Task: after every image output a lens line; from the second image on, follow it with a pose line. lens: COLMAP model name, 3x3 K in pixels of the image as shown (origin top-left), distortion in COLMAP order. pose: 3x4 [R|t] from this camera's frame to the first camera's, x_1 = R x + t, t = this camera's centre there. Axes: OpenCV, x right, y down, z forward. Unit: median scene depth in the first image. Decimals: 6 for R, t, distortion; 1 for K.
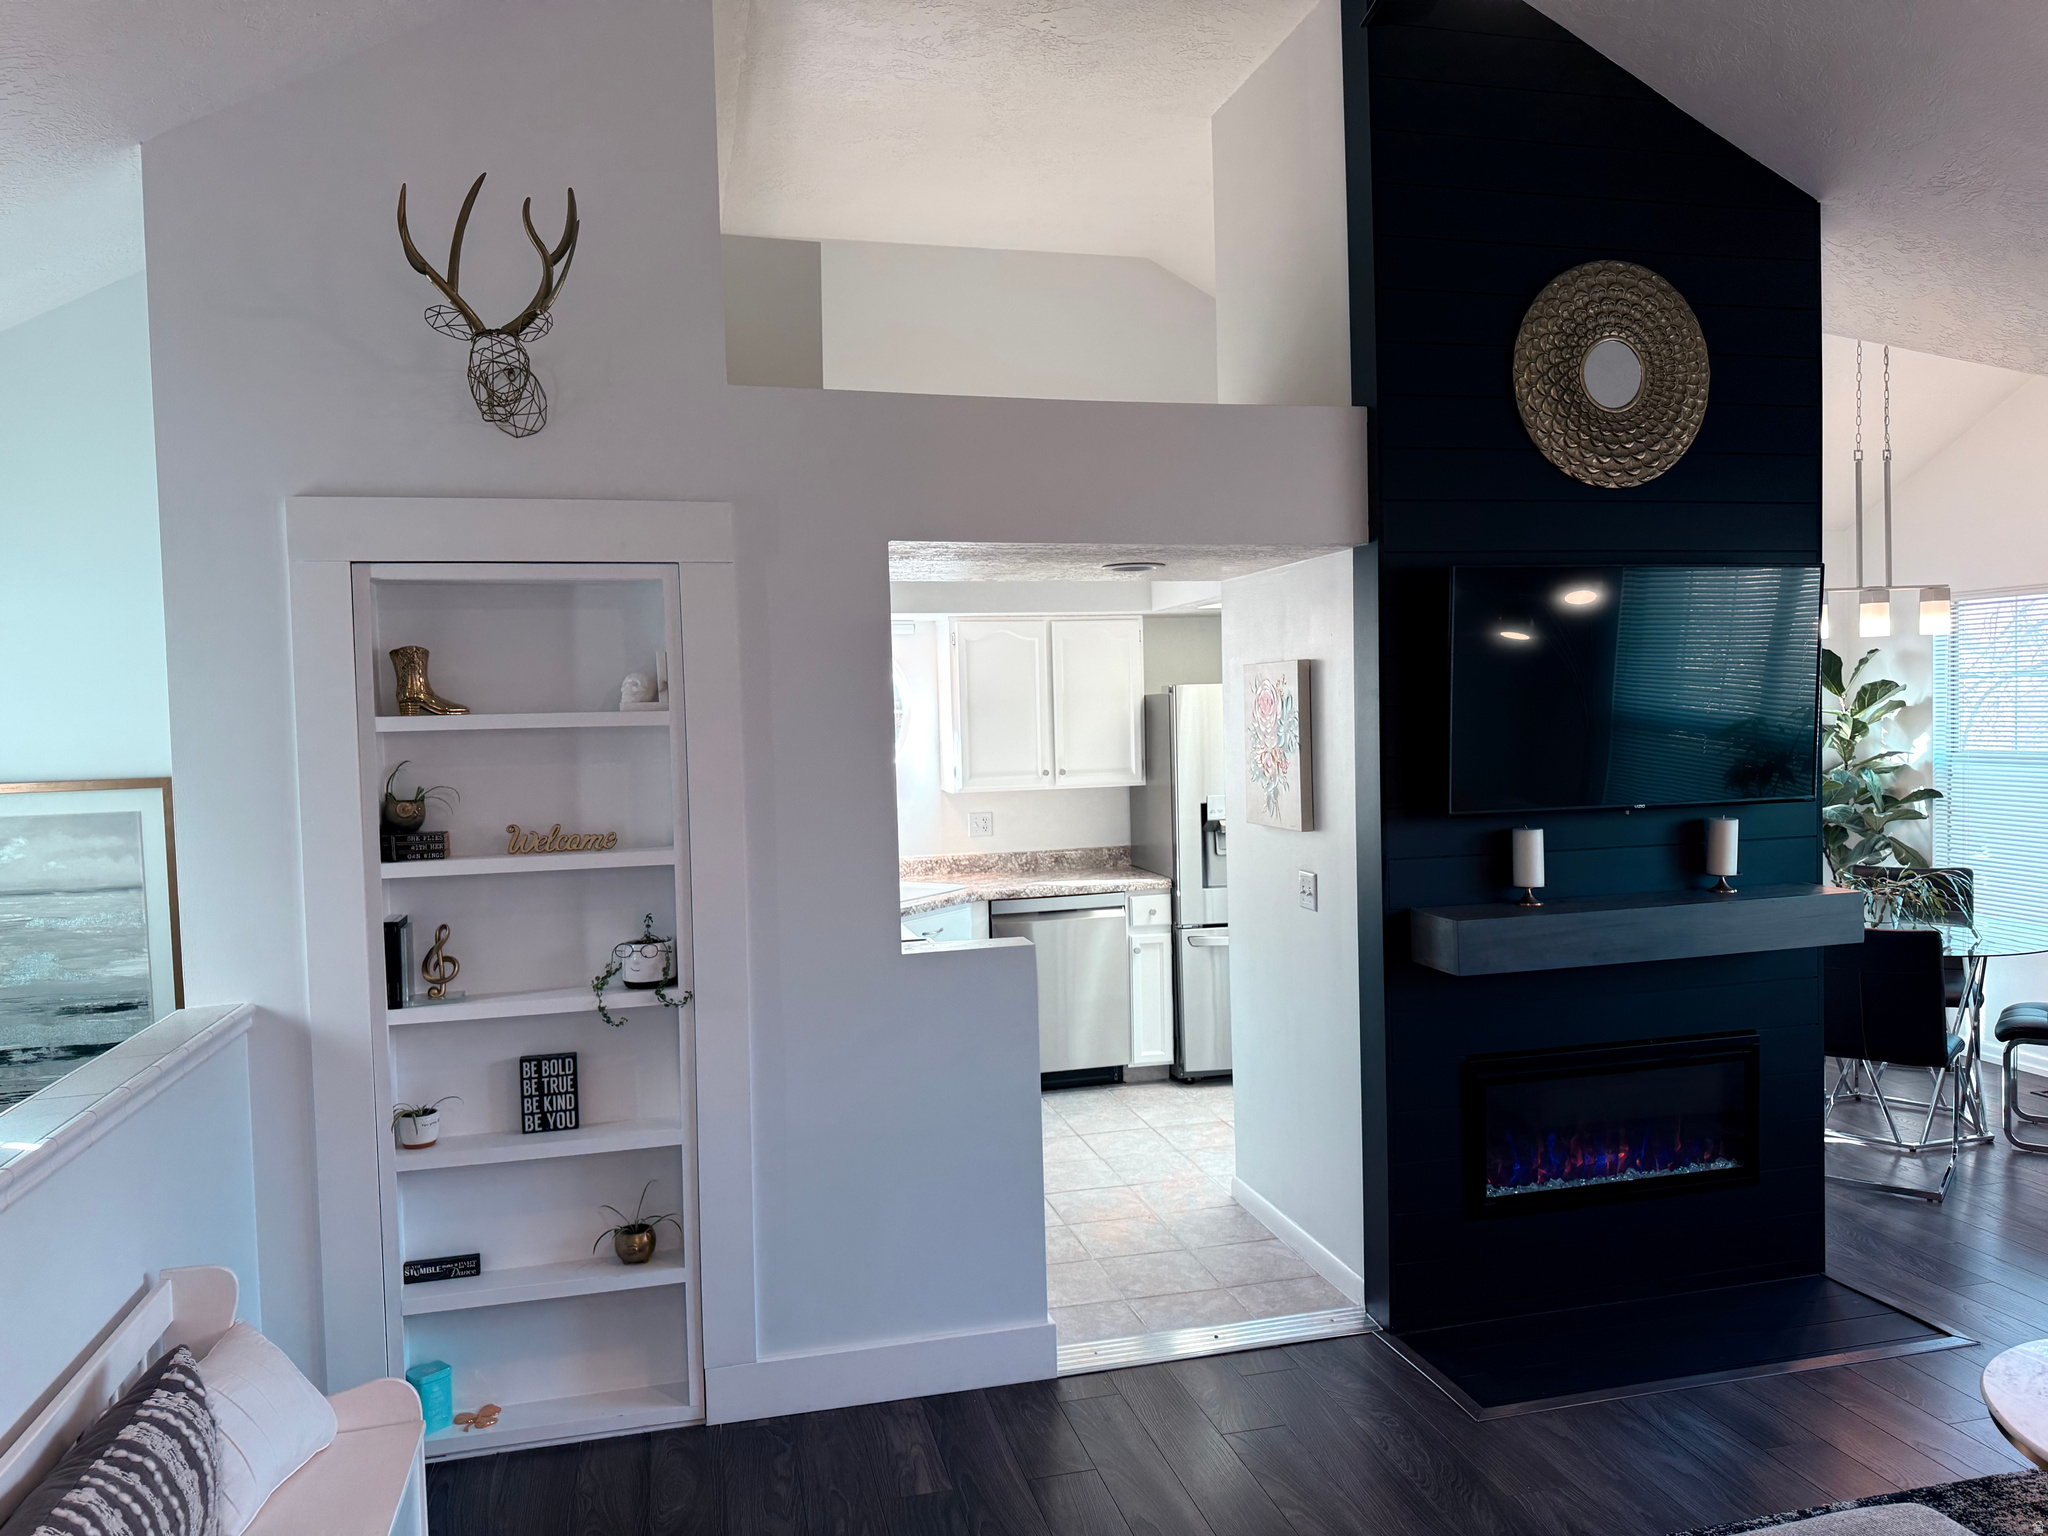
lens RADIAL K [[1444.8, 0, 1025.9], [0, 1444.8, 774.1], [0, 0, 1]] dist [0.059446, -0.071340]
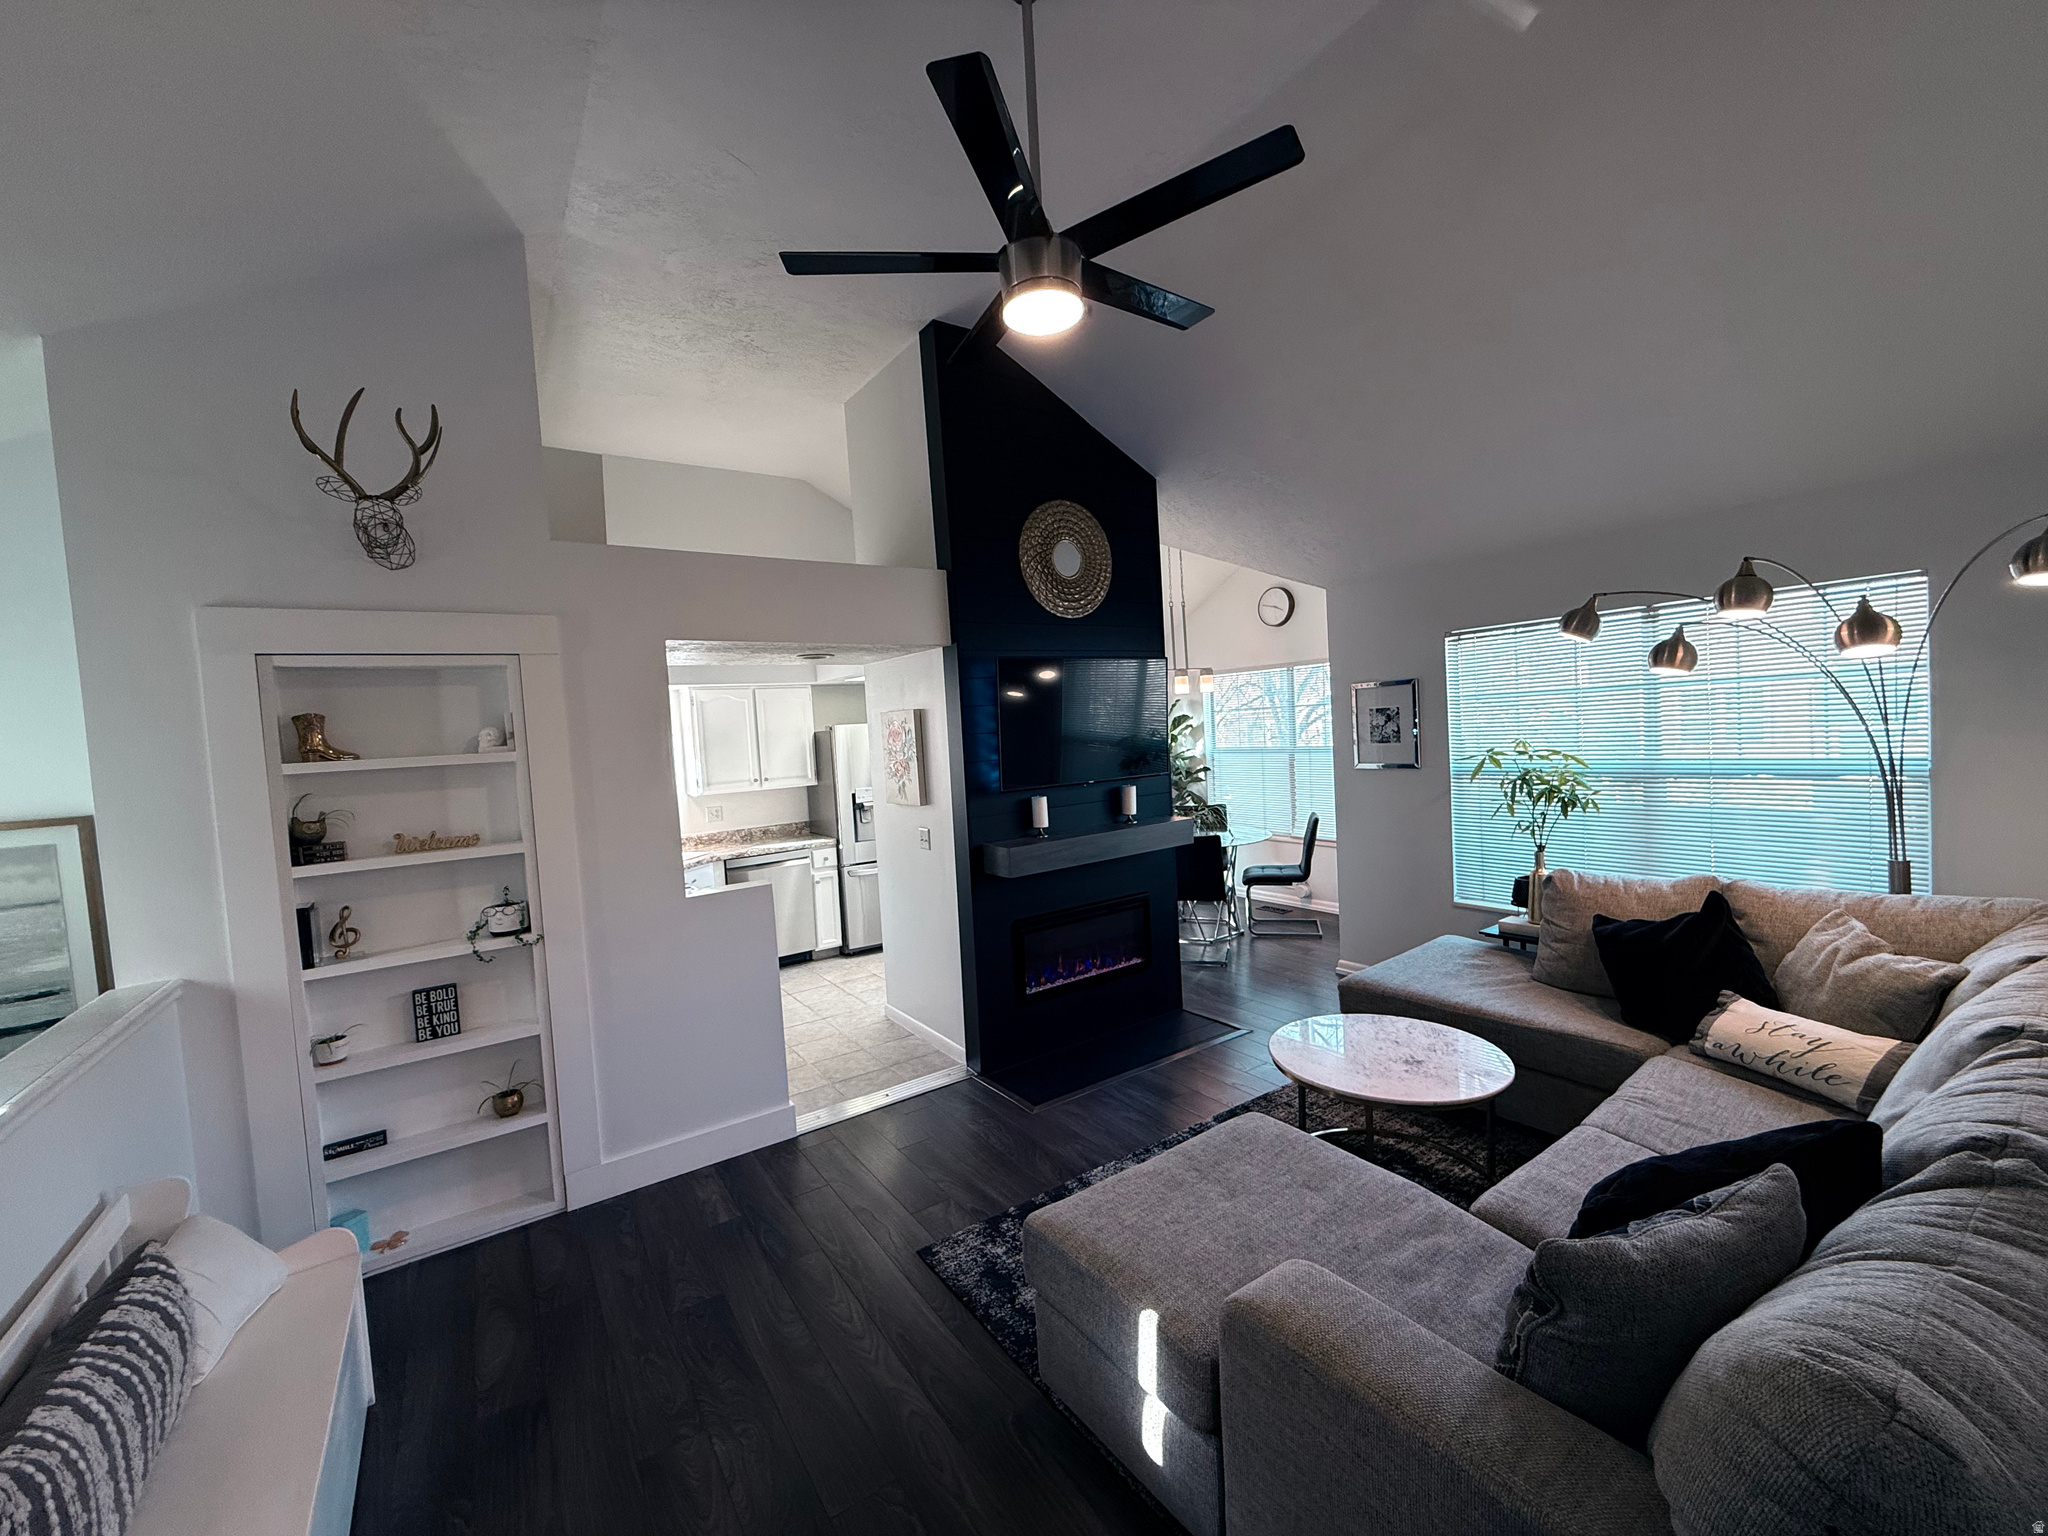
lens RADIAL K [[818.3, 0, 1020.4], [0, 818.3, 767.9], [0, 0, 1]] dist [0.001547, -0.000221]
pose [[0.937791, -0.045154, 0.344253, -0.037503], [0.048403, 0.998828, -0.000846, -0.000262], [-0.343811, 0.017456, 0.938877, 0.009023]]
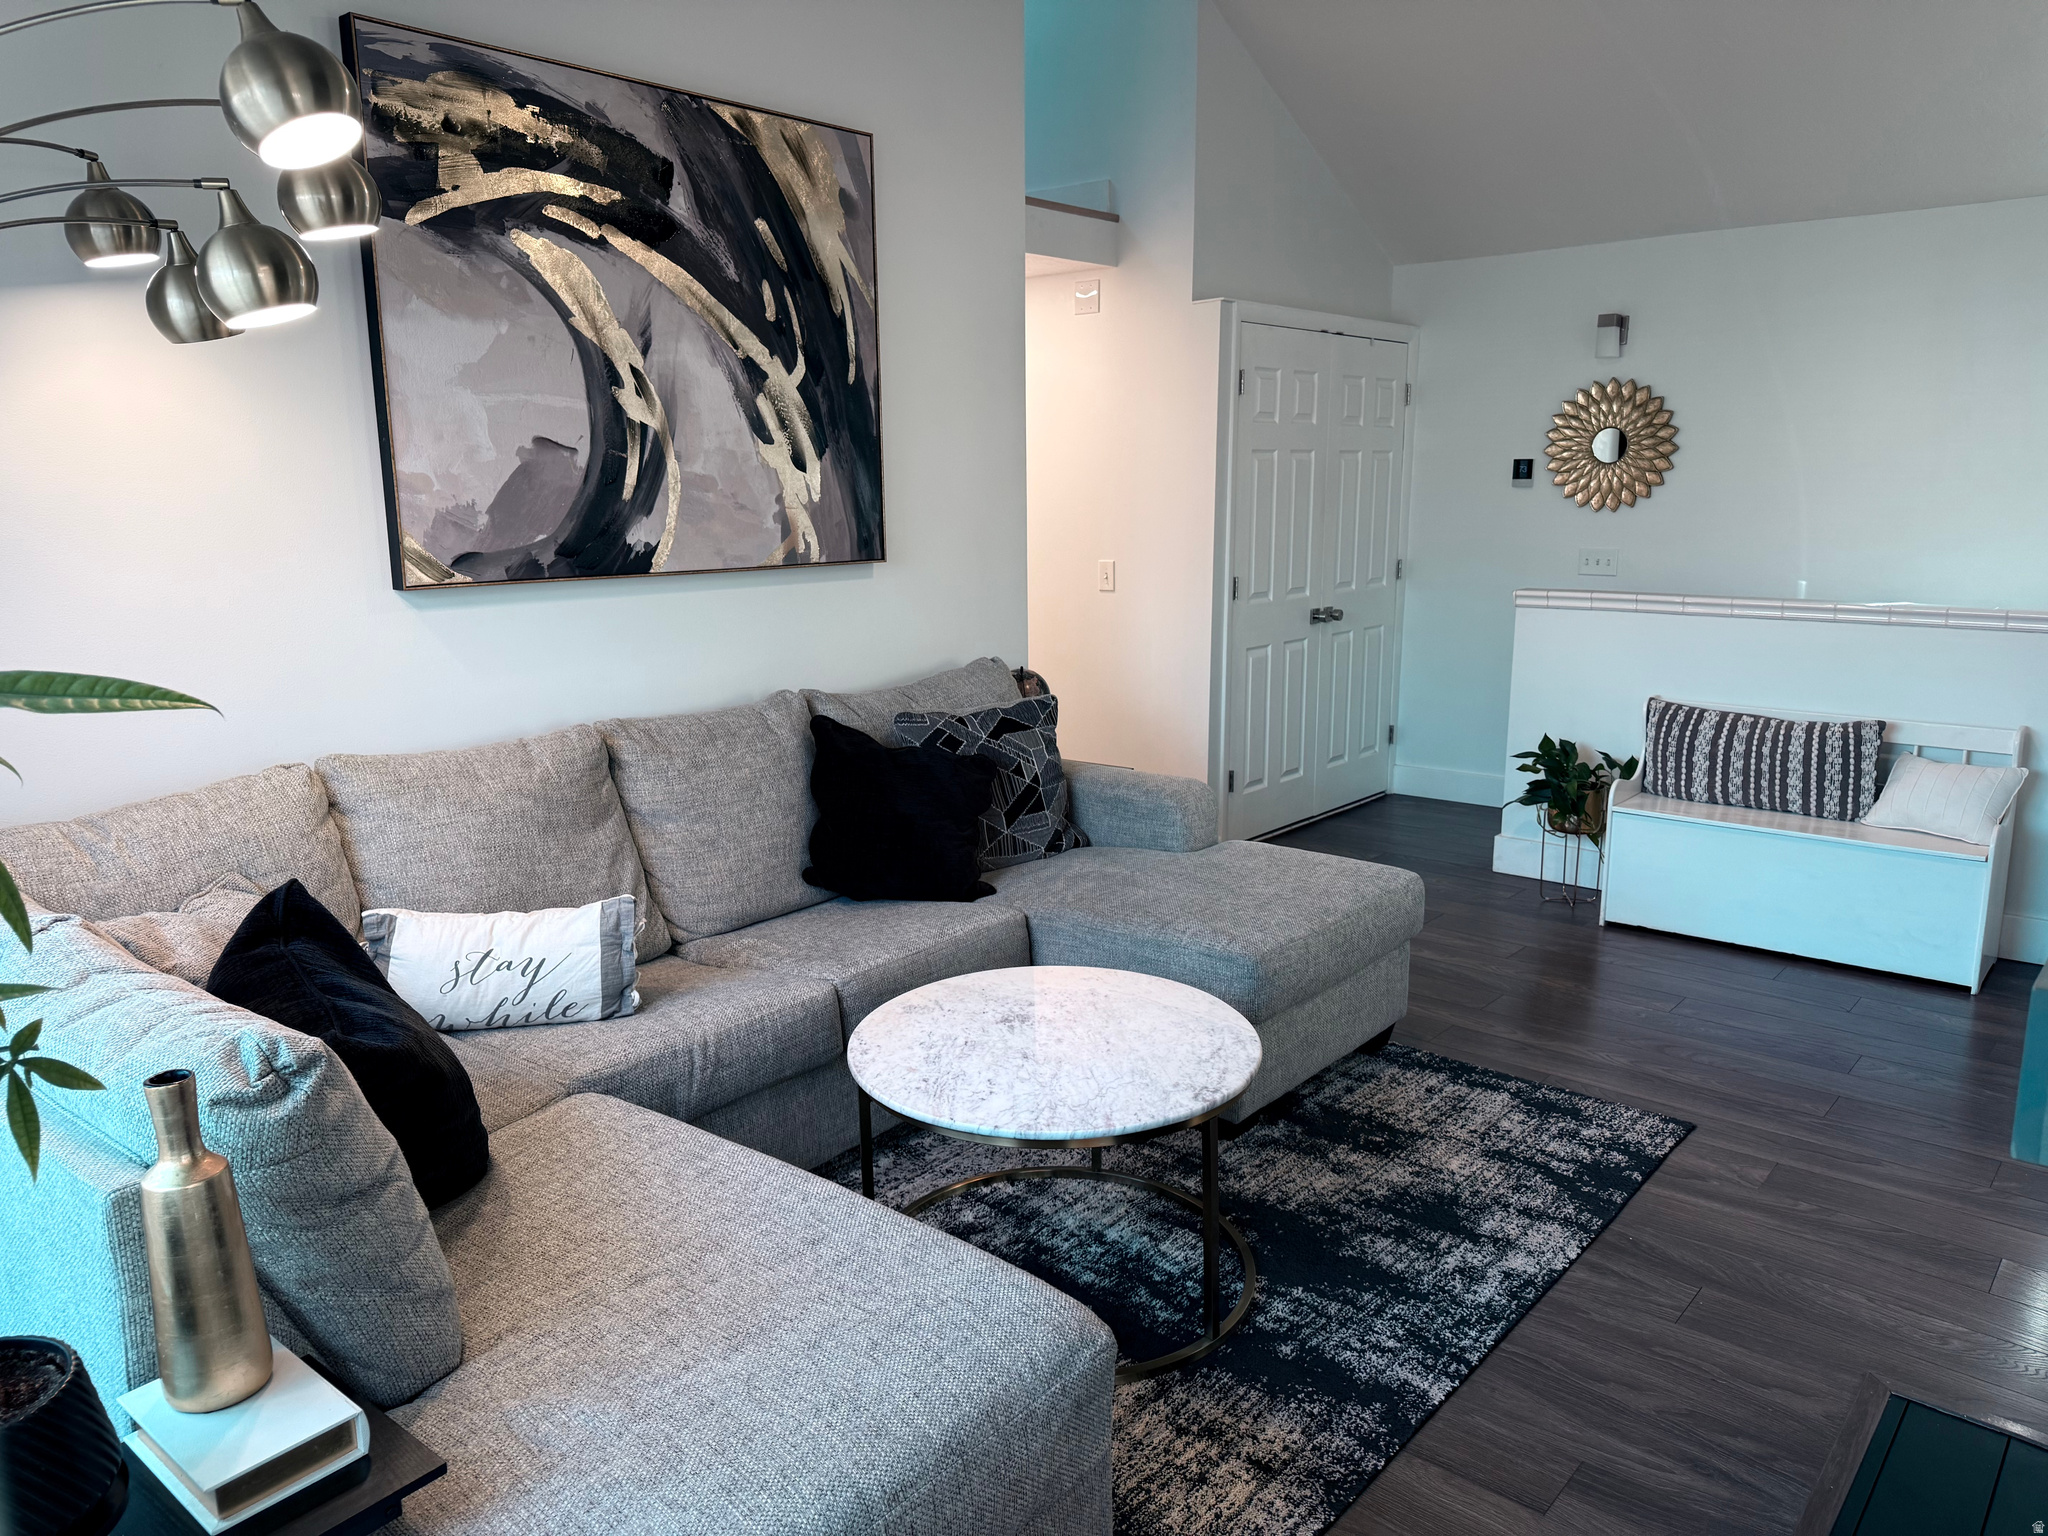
lens RADIAL K [[1444.8, 0, 1028.8], [0, 1444.8, 765.8], [0, 0, 1]] dist [0.059446, -0.071340]
pose [[-0.812359, 0.148485, -0.563937, 0.811758], [0.005930, 0.969094, 0.246620, -0.029761], [0.583128, 0.197000, -0.788133, 1.010998]]
